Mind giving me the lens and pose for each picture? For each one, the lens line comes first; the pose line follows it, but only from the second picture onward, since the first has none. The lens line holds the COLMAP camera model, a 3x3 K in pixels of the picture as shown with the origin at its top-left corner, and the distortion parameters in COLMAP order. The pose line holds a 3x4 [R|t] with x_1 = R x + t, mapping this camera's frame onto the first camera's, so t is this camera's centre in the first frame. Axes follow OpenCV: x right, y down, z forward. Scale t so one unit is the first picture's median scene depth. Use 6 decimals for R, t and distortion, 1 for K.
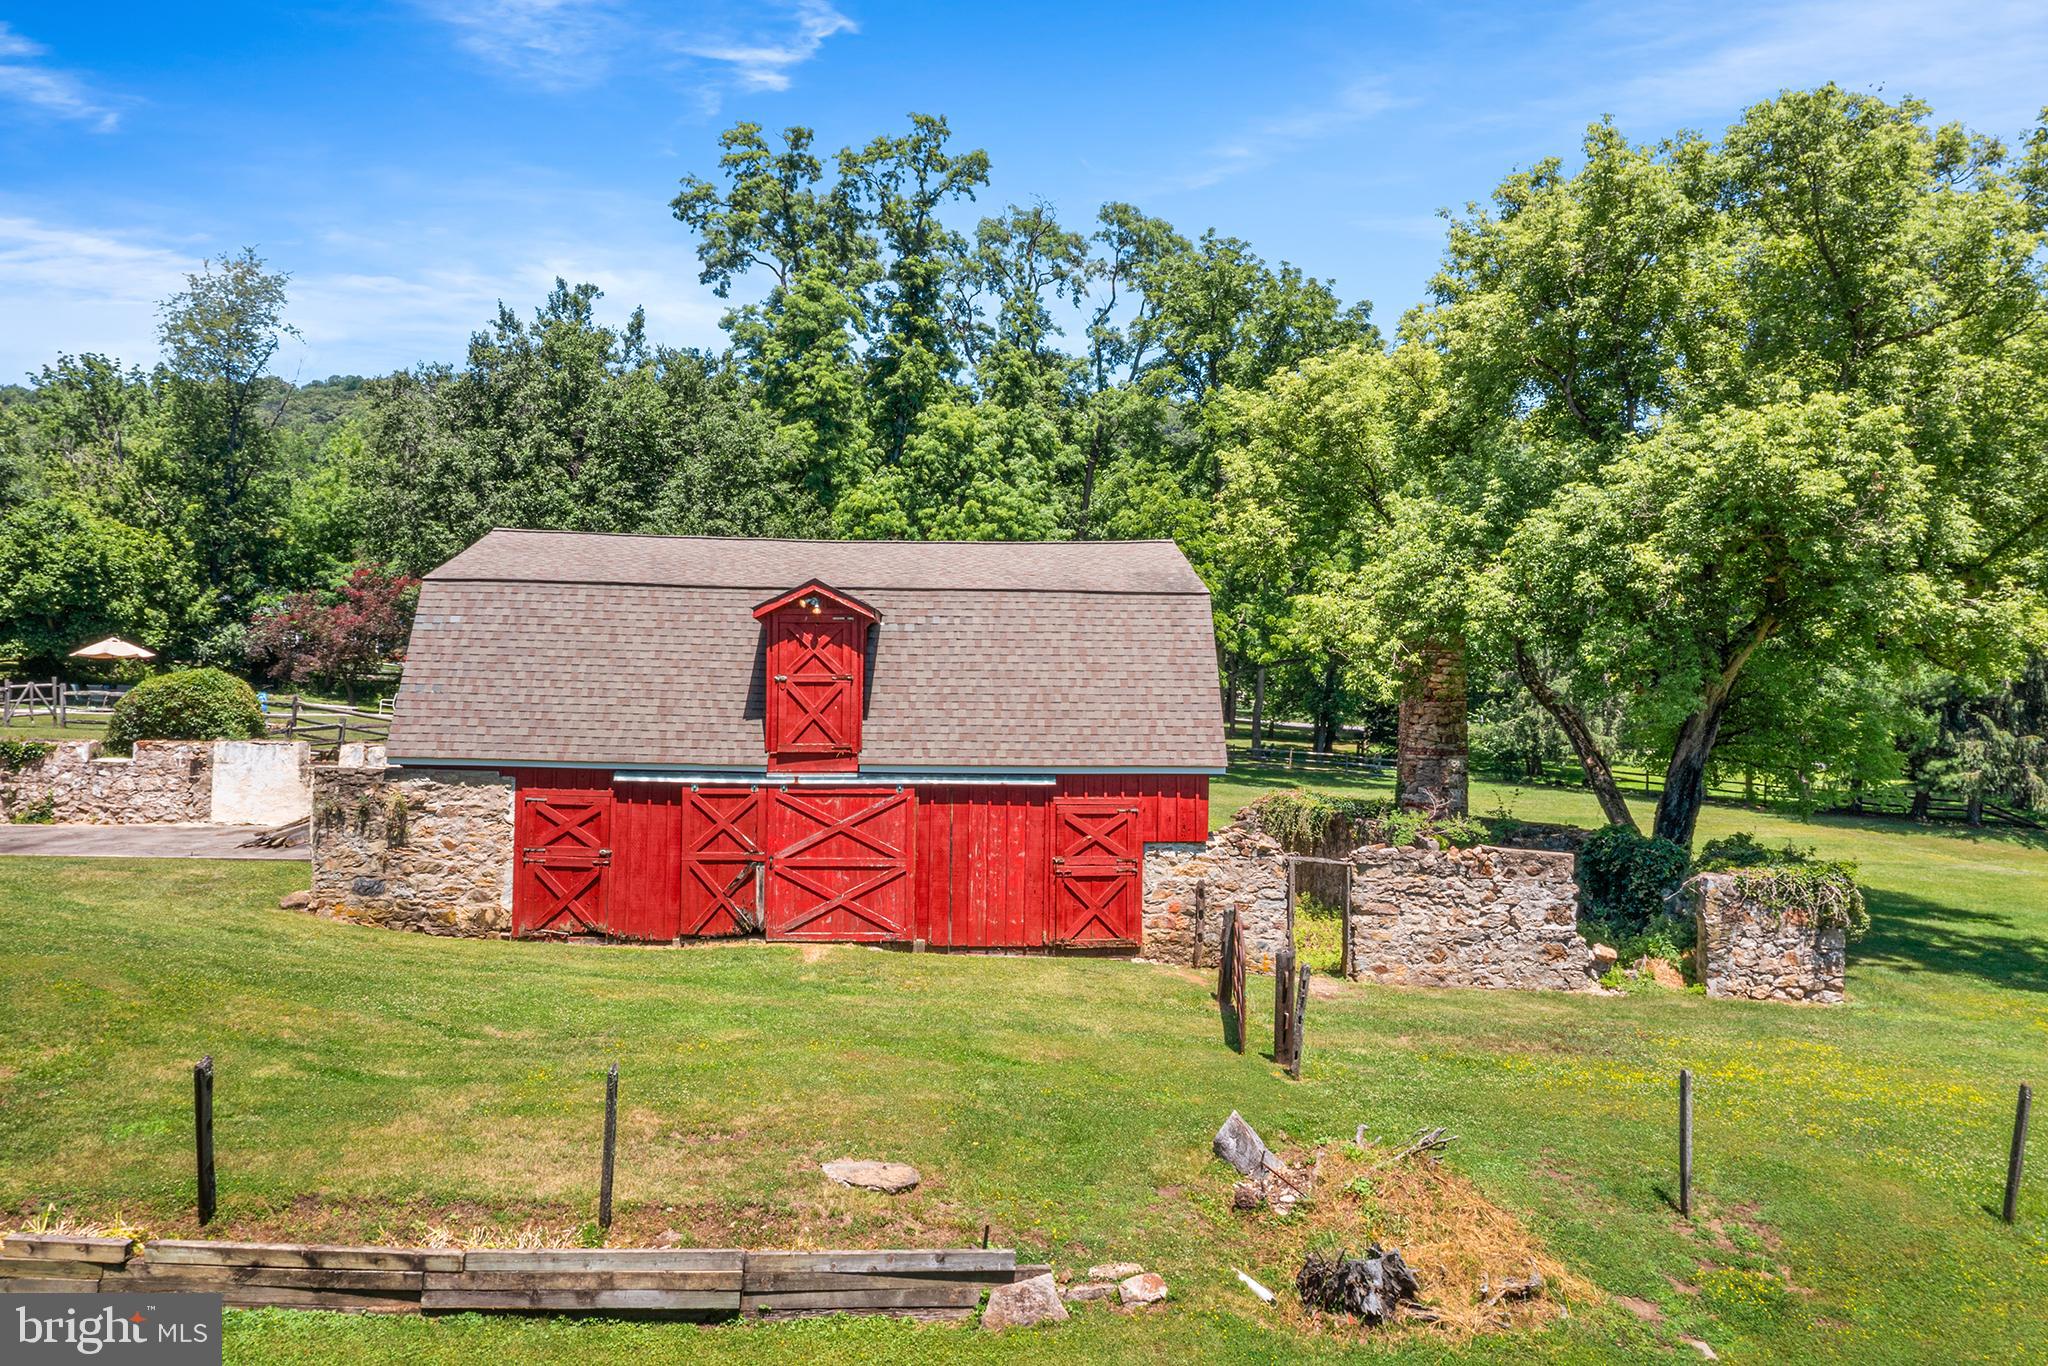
lens RADIAL K [[1617.2, 0, 1010.2], [0, 1617.2, 643.8], [0, 0, 1]] dist [-0.011523, -0.013571]
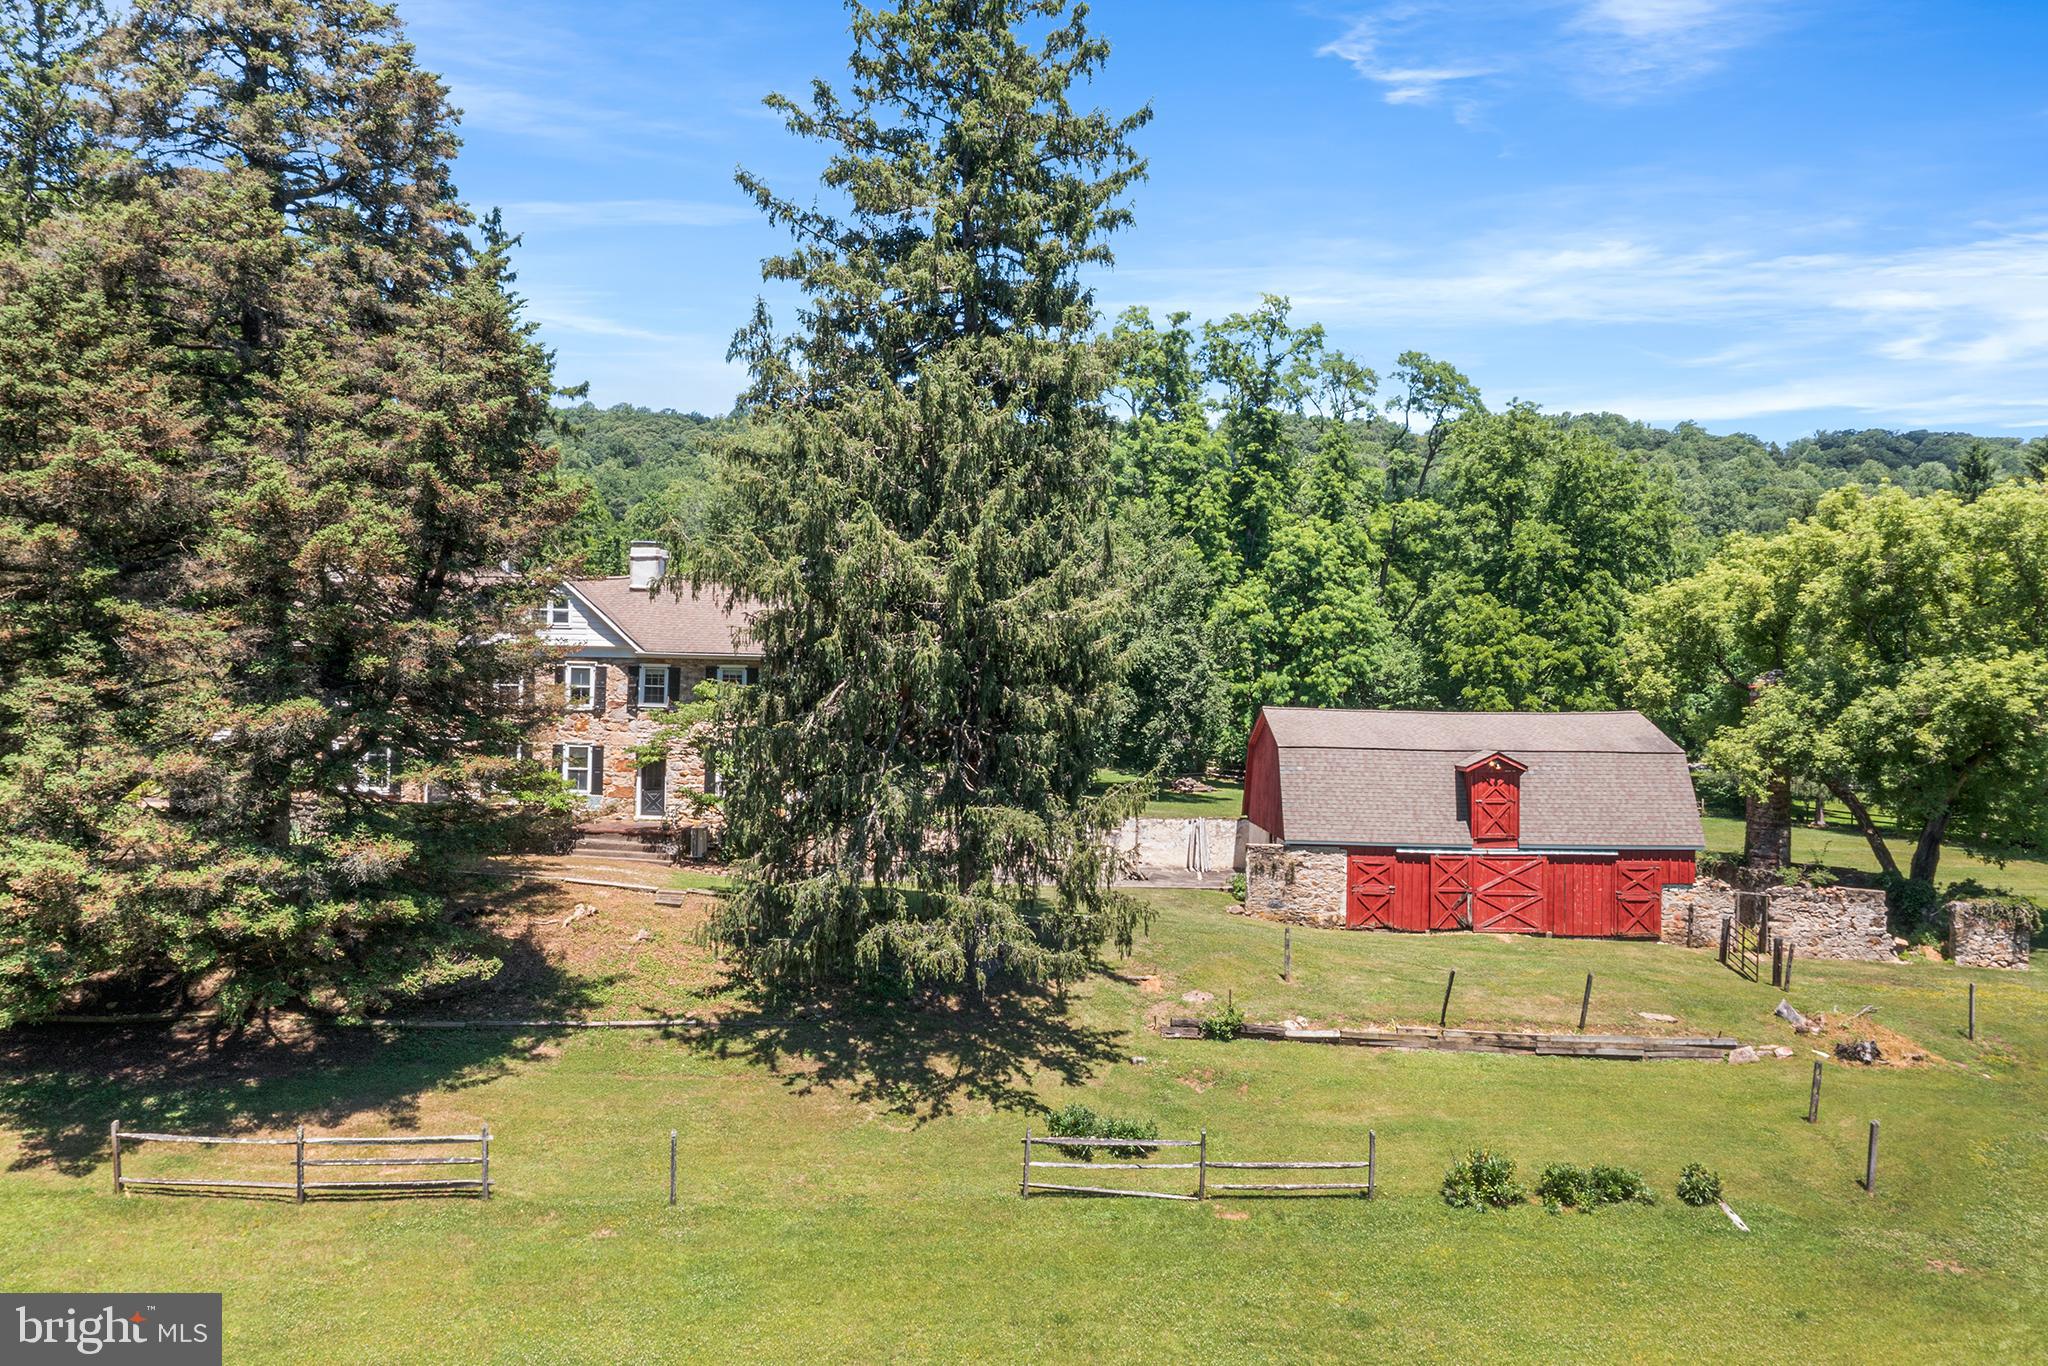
lens RADIAL K [[1617.2, 0, 1013.8], [0, 1617.2, 672.4], [0, 0, 1]] dist [-0.011523, -0.013571]
pose [[0.997330, -0.001230, -0.073020, -0.554068], [0.002373, 0.999876, 0.015564, -0.165335], [0.072992, -0.015695, 0.997209, -1.001158]]
